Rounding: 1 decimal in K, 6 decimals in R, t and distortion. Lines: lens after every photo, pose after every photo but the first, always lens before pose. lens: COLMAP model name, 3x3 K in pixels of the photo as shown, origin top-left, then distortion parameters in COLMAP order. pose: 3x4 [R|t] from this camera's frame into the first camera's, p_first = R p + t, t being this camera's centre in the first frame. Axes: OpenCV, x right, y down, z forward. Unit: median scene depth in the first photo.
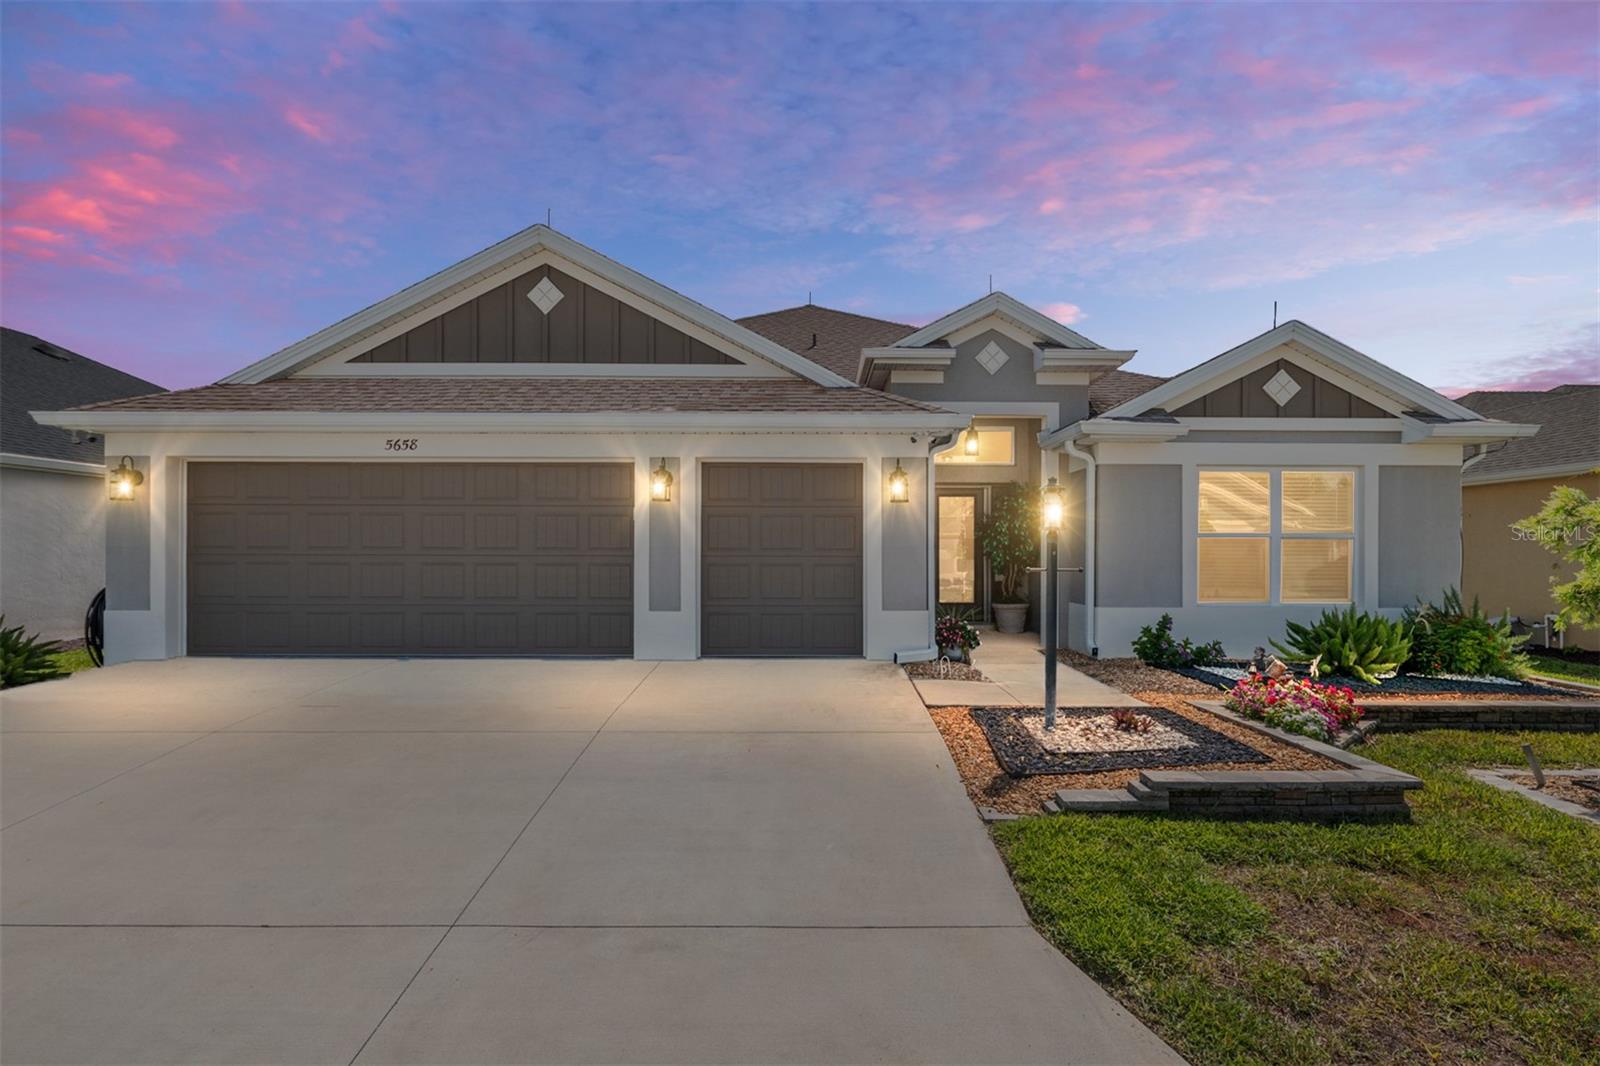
lens RADIAL K [[836.9, 0, 801.8], [0, 836.9, 552.4], [0, 0, 1]] dist [-0.000136, -0.000313]
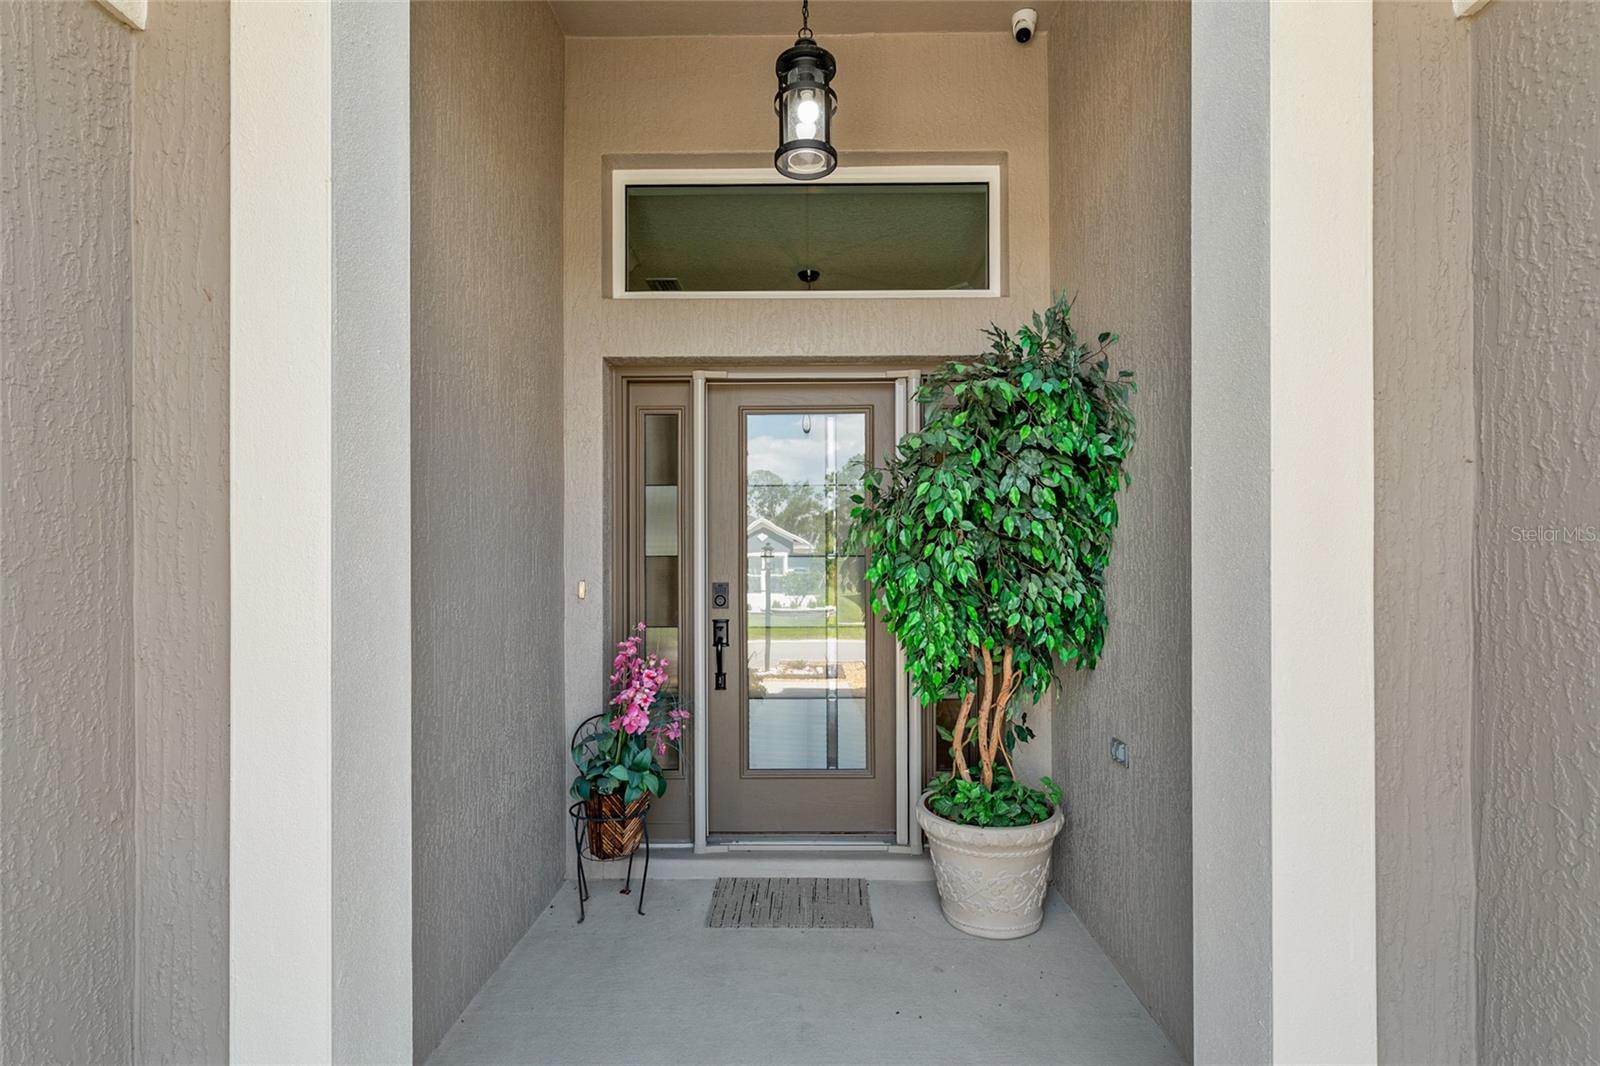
lens RADIAL K [[746.2, 0, 799.7], [0, 746.2, 564.2], [0, 0, 1]] dist [0.000692, -0.000043]
pose [[0.999863, -0.006136, -0.015397, 0.262270], [0.006094, 0.999978, -0.002764, -0.017679], [0.015414, 0.002670, 0.999878, 1.031954]]
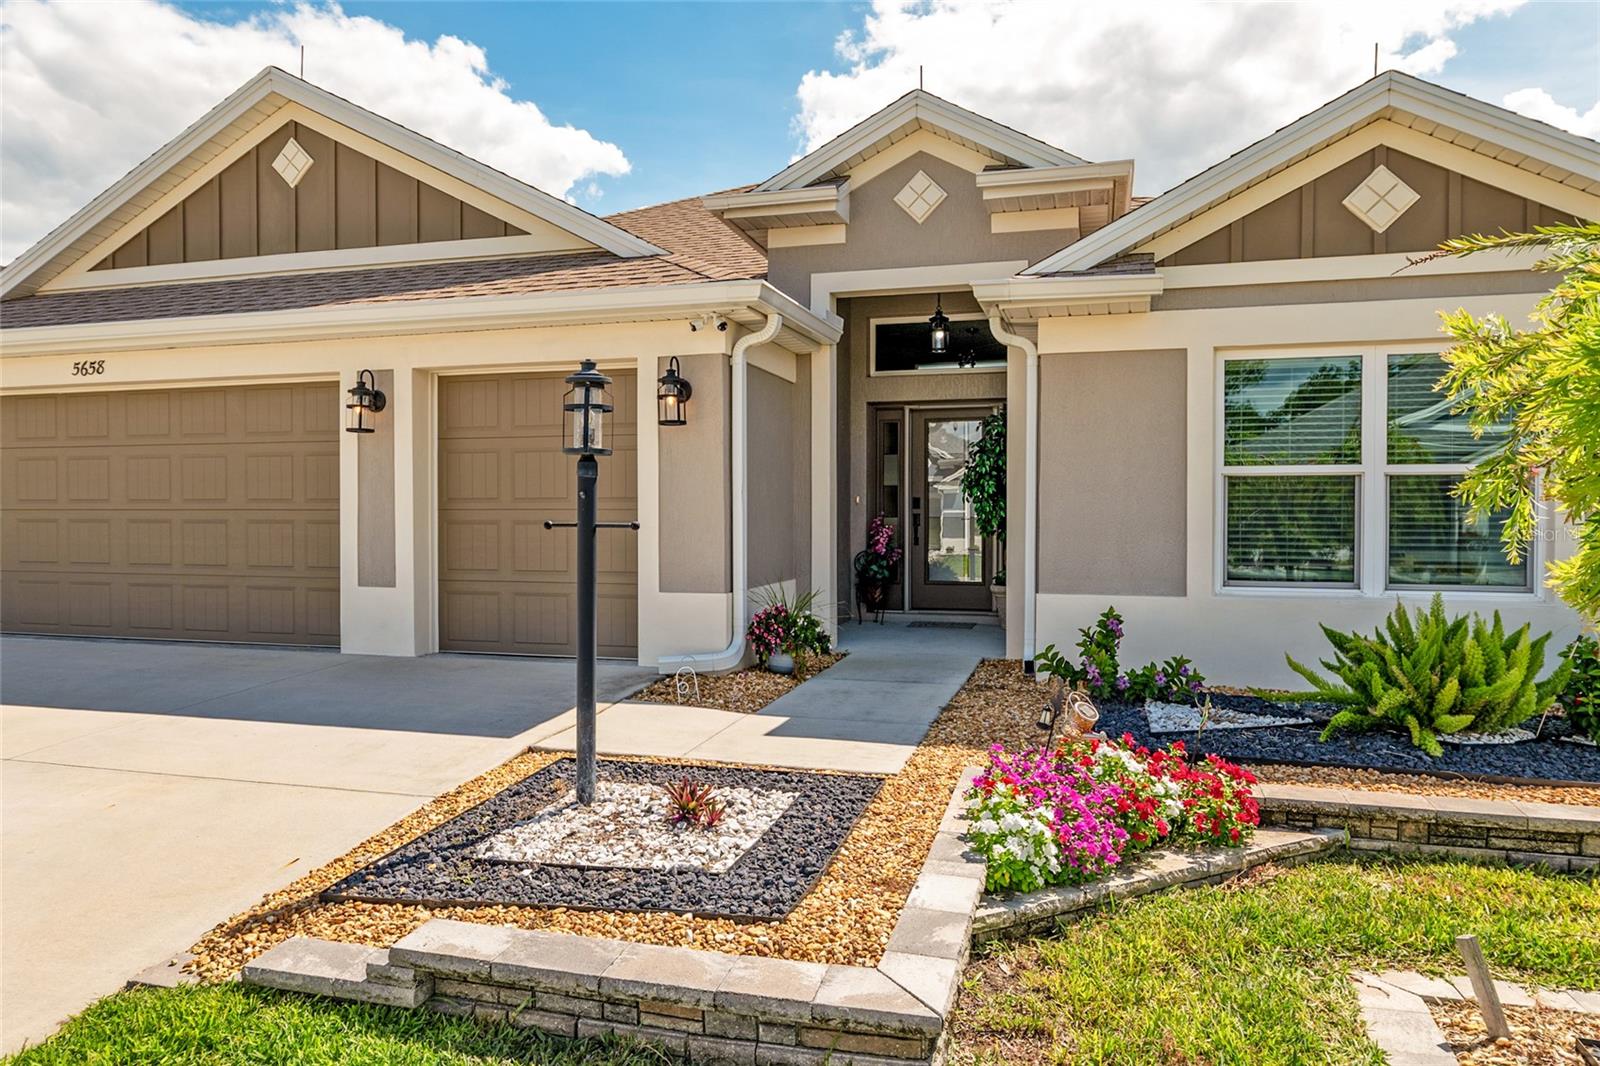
lens RADIAL K [[1046.5, 0, 797.6], [0, 1046.5, 528.1], [0, 0, 1]] dist [-0.000388, -0.001843]
pose [[0.958719, 0.001591, -0.284352, 0.422350], [0.002166, 0.999914, 0.012897, 0.009199], [0.284348, -0.012981, 0.958633, 0.243509]]
